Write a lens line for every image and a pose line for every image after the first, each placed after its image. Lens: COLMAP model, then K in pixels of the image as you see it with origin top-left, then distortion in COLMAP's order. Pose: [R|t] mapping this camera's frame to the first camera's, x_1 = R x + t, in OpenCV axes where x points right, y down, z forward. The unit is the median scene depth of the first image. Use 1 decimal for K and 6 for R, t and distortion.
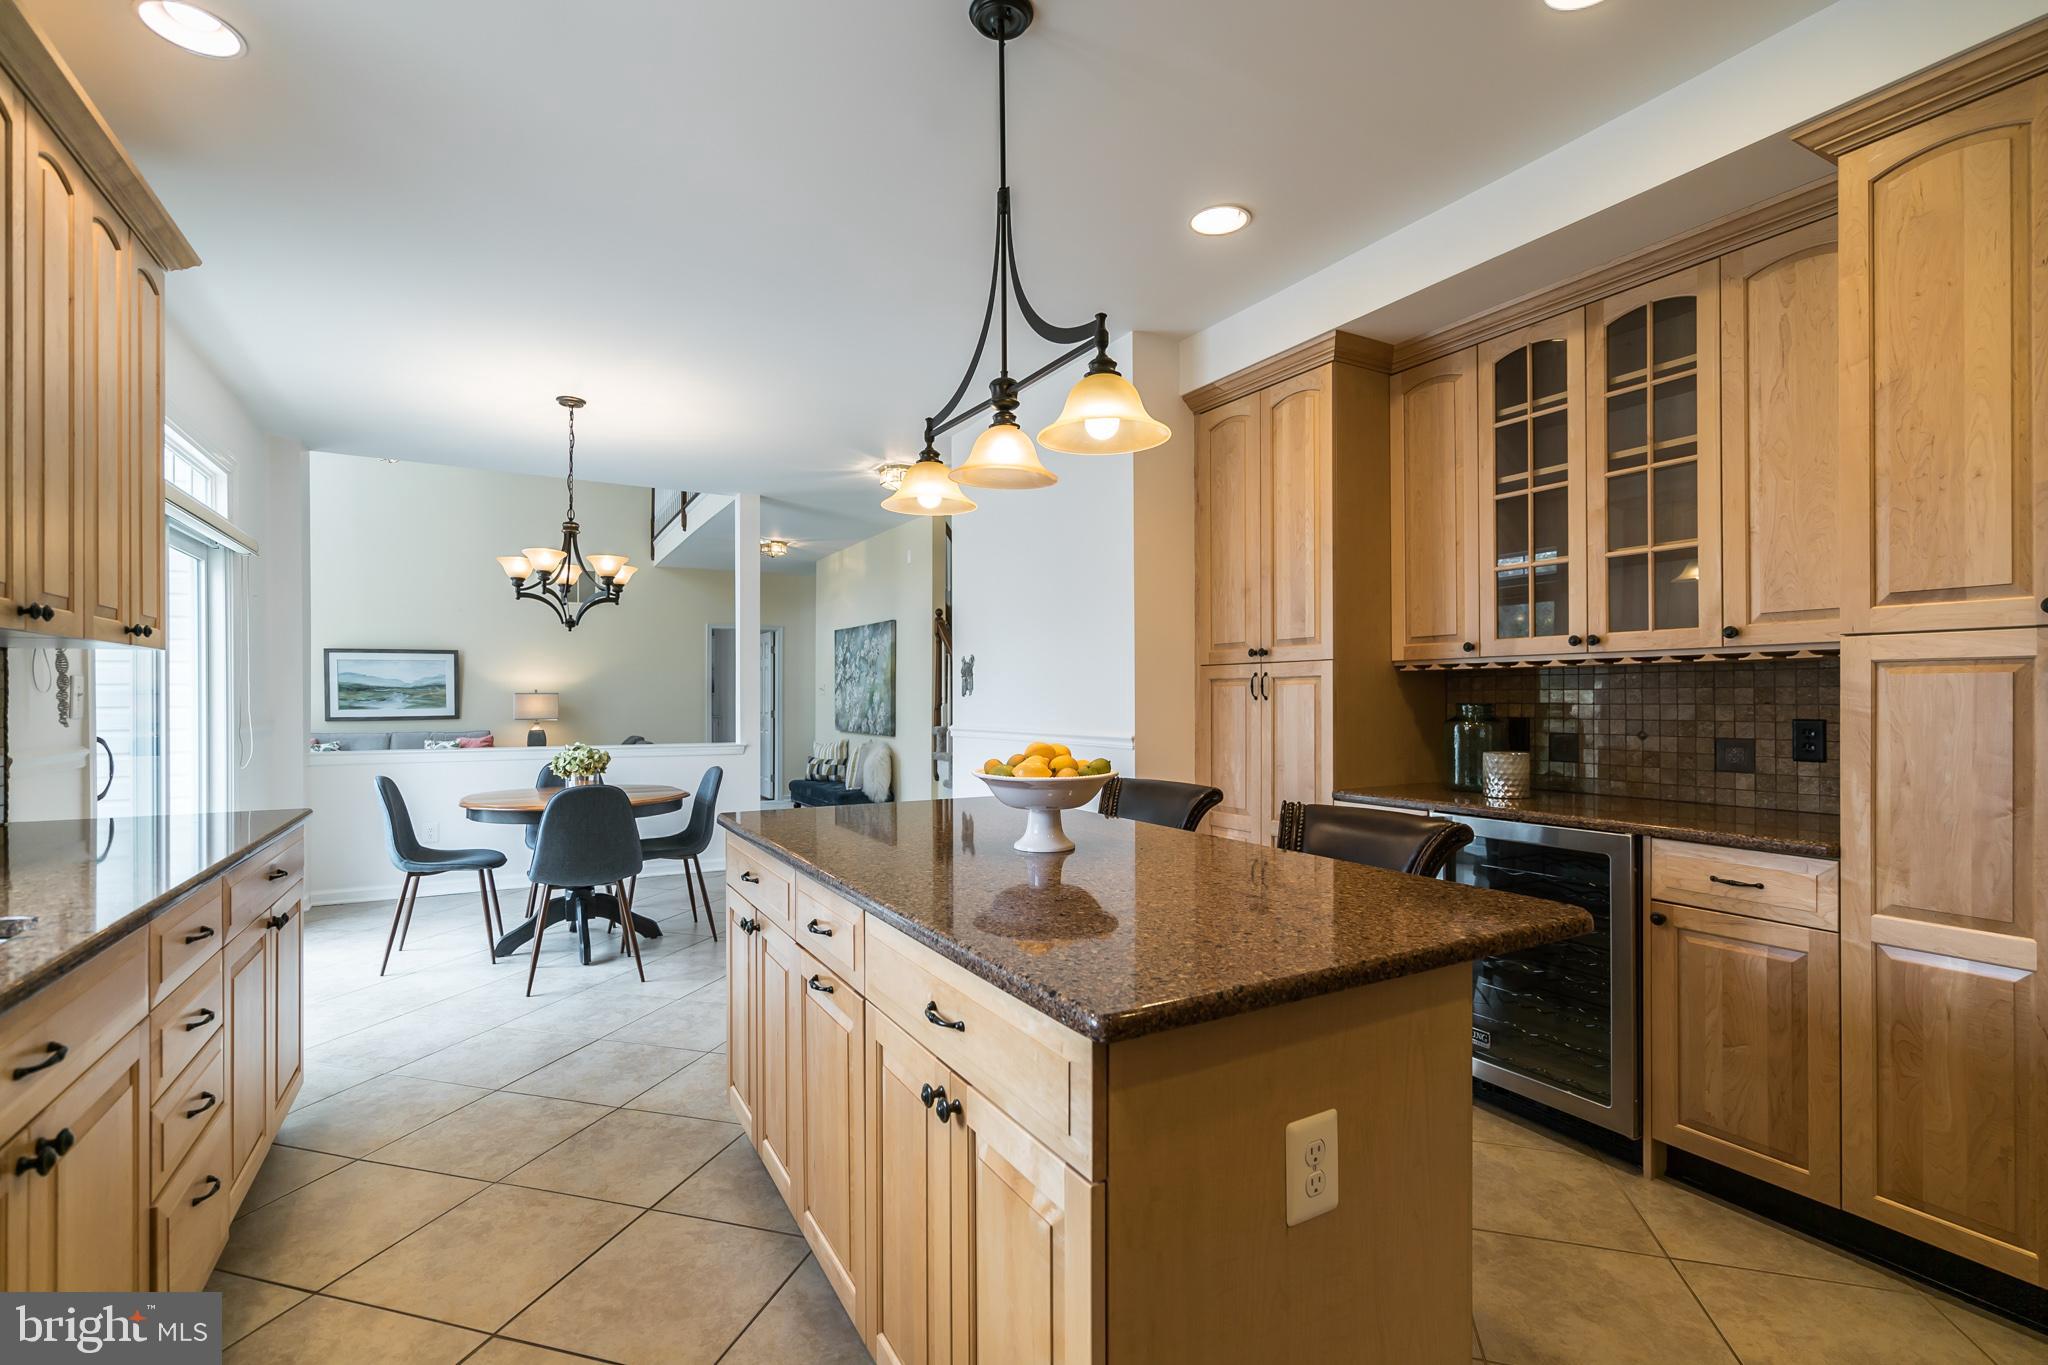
lens RADIAL K [[945.1, 0, 1025.4], [0, 945.1, 693.8], [0, 0, 1]] dist [-0.004863, 0.001506]
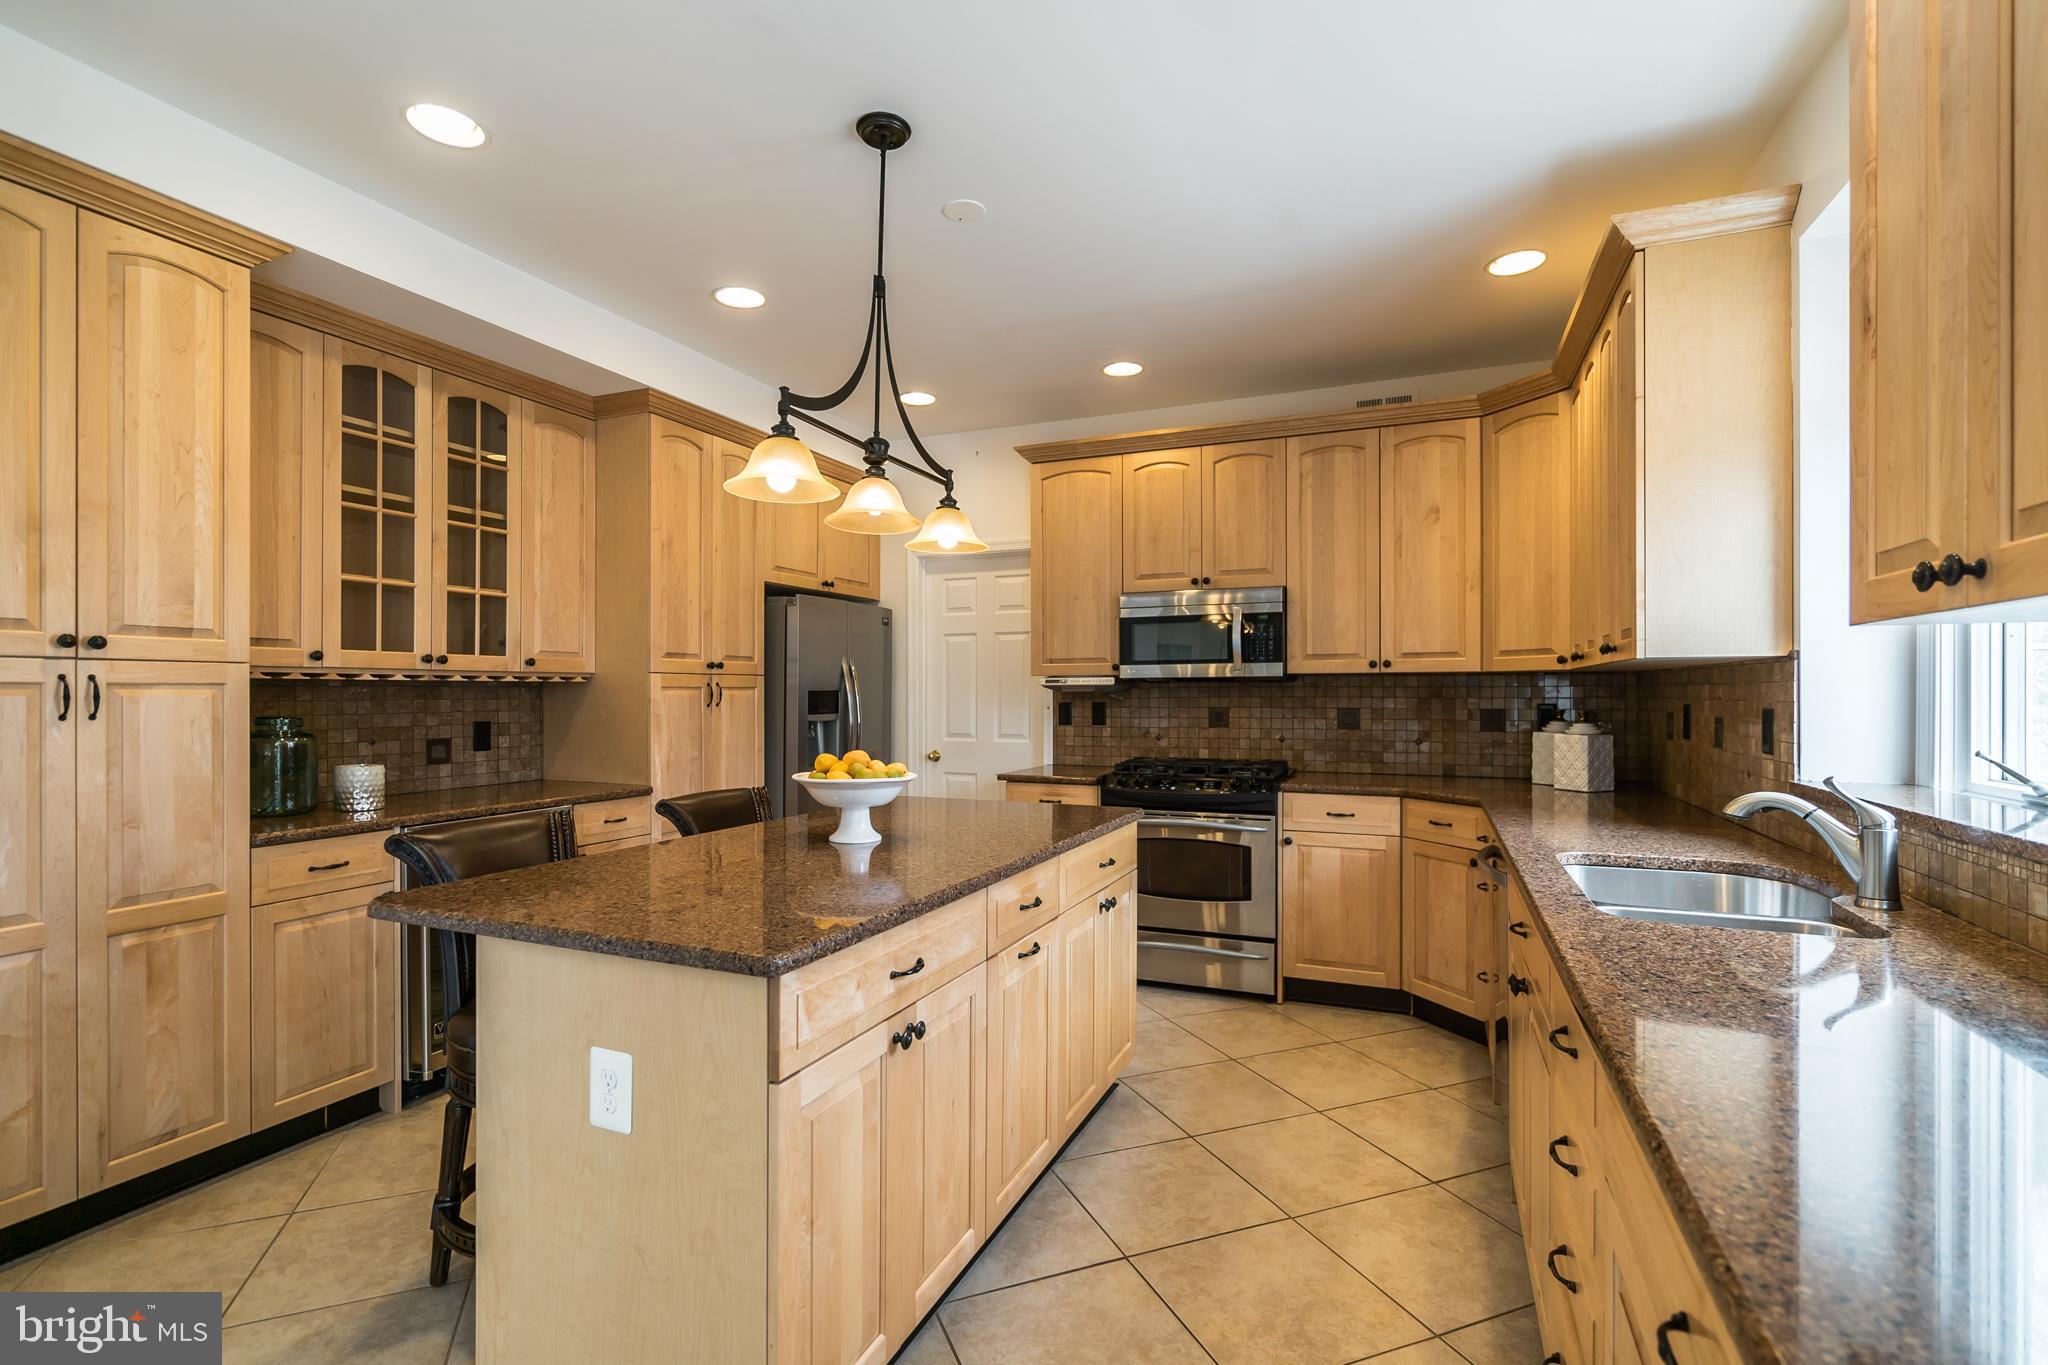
lens RADIAL K [[945.1, 0, 1023.6], [0, 945.1, 688.1], [0, 0, 1]] dist [-0.004863, 0.001506]
pose [[-0.611029, 0.006877, 0.791578, -0.751936], [0.000220, 0.999964, -0.008518, -0.010827], [-0.791608, -0.005030, -0.611008, 1.120270]]
